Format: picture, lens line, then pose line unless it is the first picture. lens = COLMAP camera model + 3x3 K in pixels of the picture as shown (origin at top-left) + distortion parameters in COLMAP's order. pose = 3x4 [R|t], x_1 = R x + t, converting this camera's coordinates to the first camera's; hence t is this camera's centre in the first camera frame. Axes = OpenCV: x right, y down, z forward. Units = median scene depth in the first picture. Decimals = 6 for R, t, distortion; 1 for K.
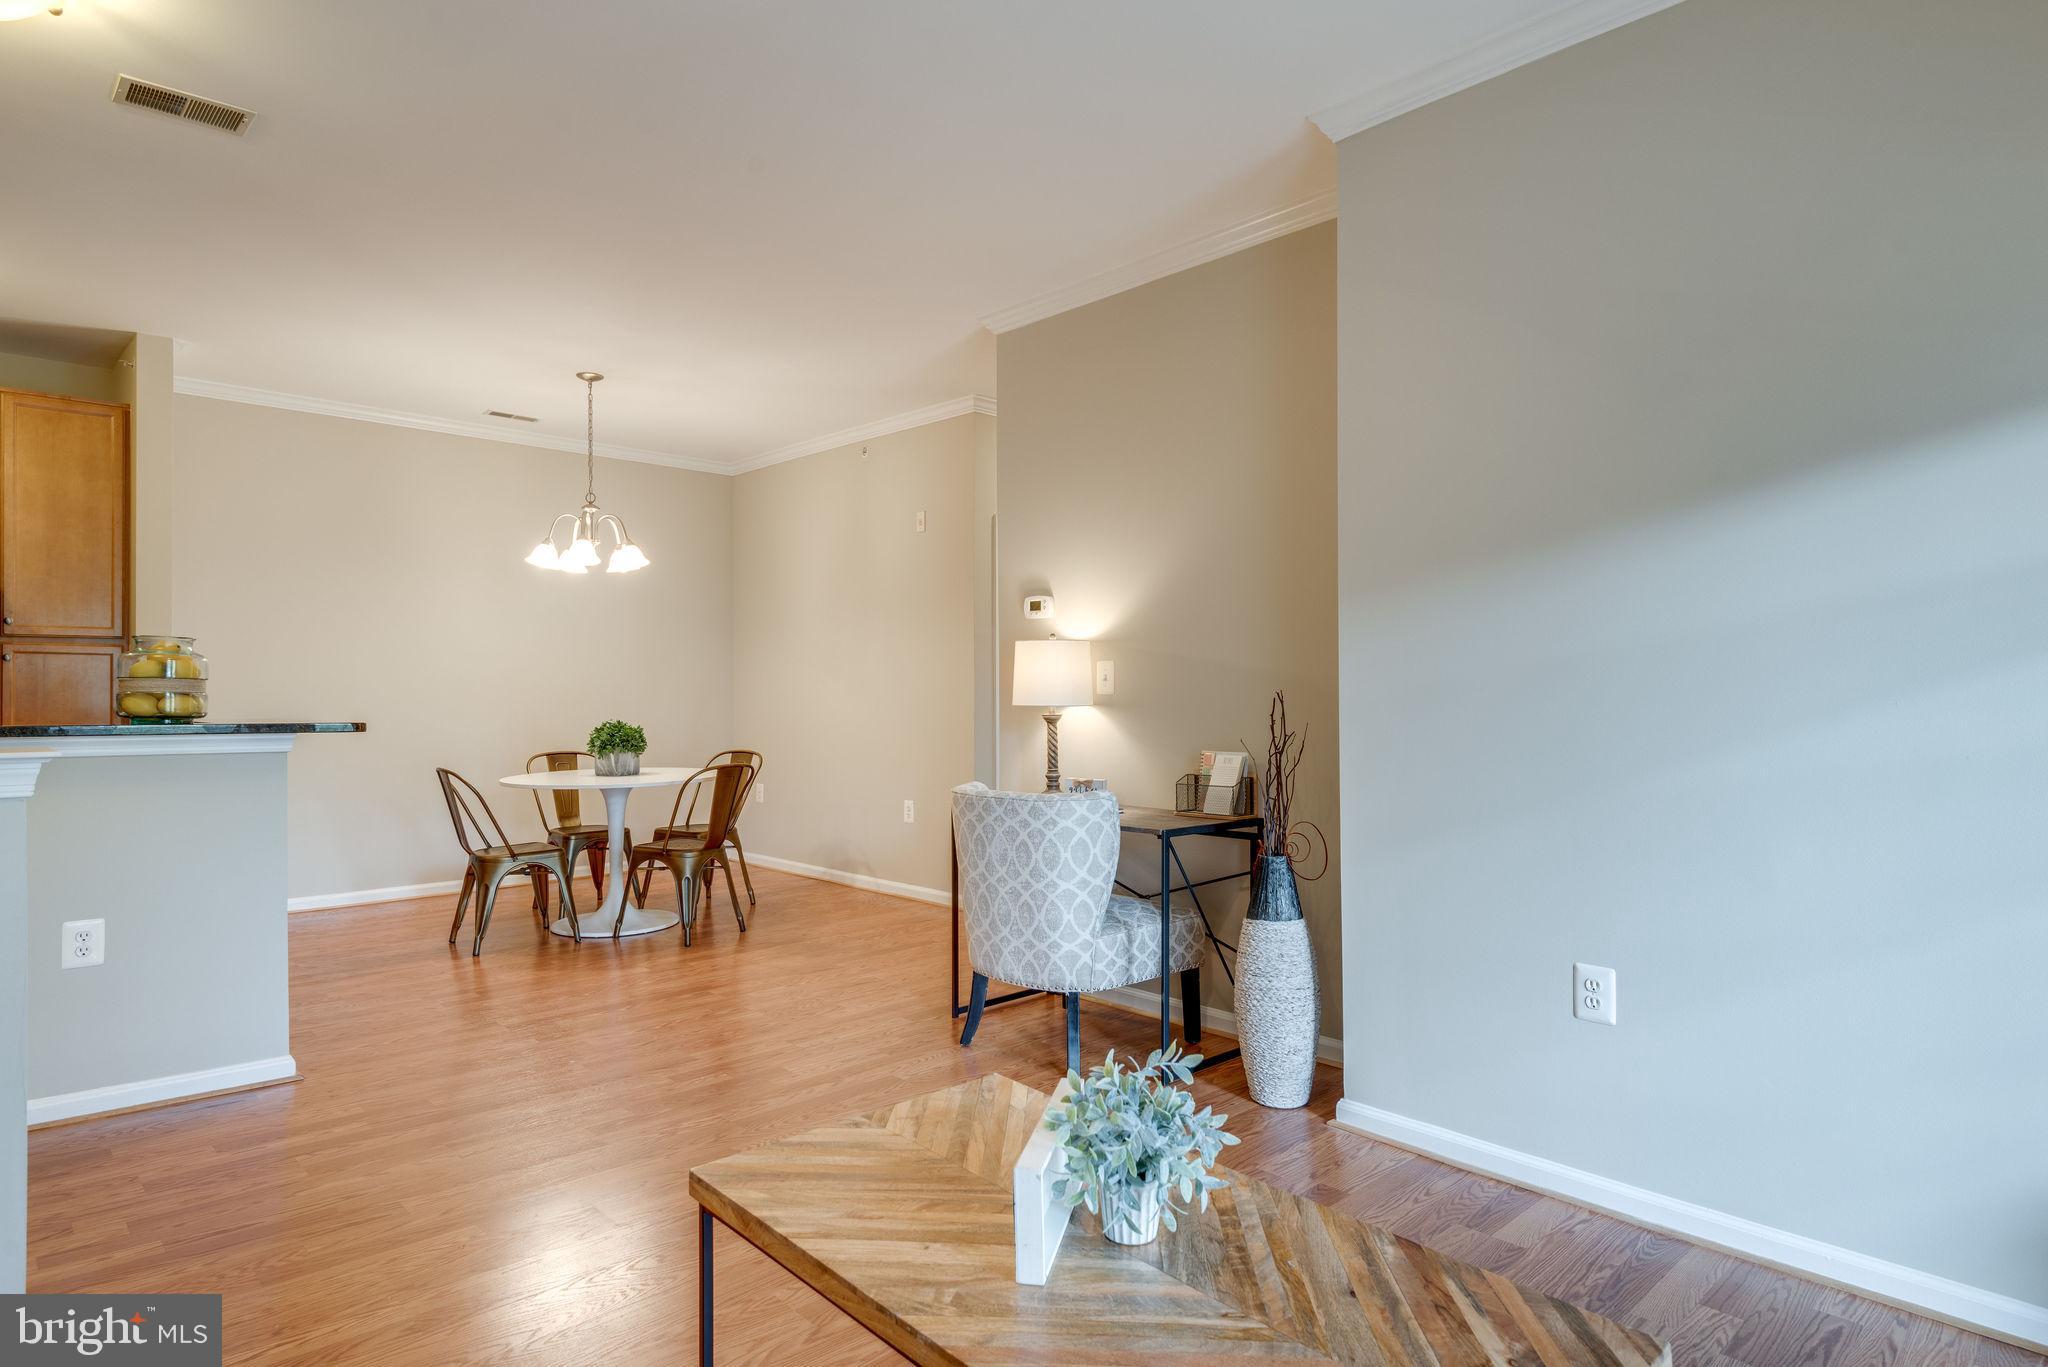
lens RADIAL K [[1135.5, 0, 1035.9], [0, 1135.5, 682.2], [0, 0, 1]] dist [0.044510, -0.029960]
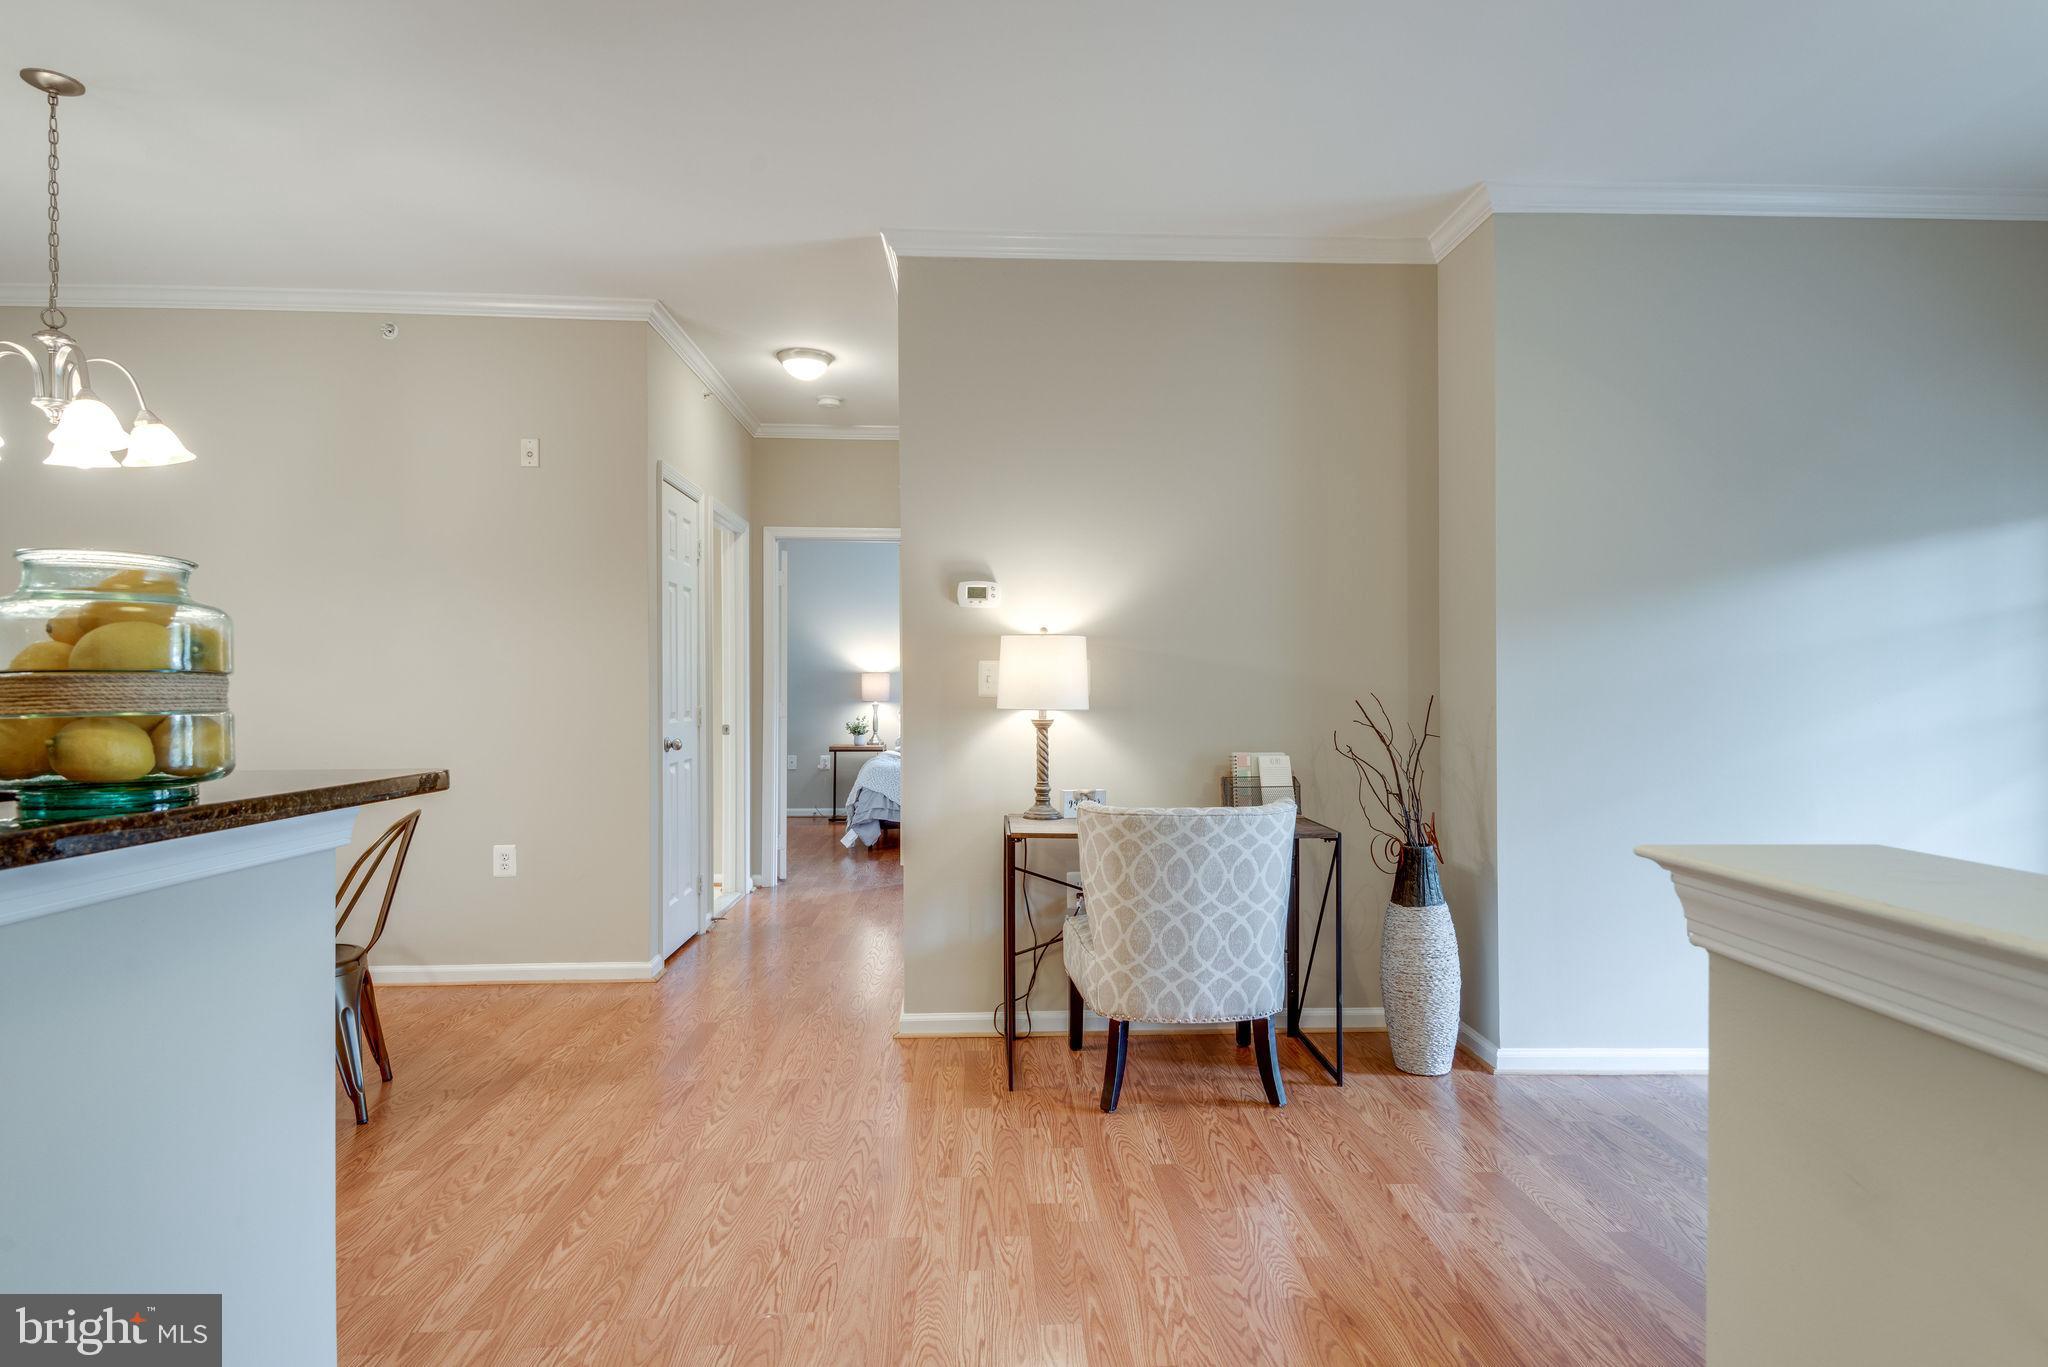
lens RADIAL K [[1135.5, 0, 1035.9], [0, 1135.5, 682.2], [0, 0, 1]] dist [0.044510, -0.029960]
pose [[0.655757, 0.002950, 0.754966, -0.649201], [-0.008573, 0.999957, 0.003539, -0.003471], [-0.754923, -0.008793, 0.655754, 0.426310]]
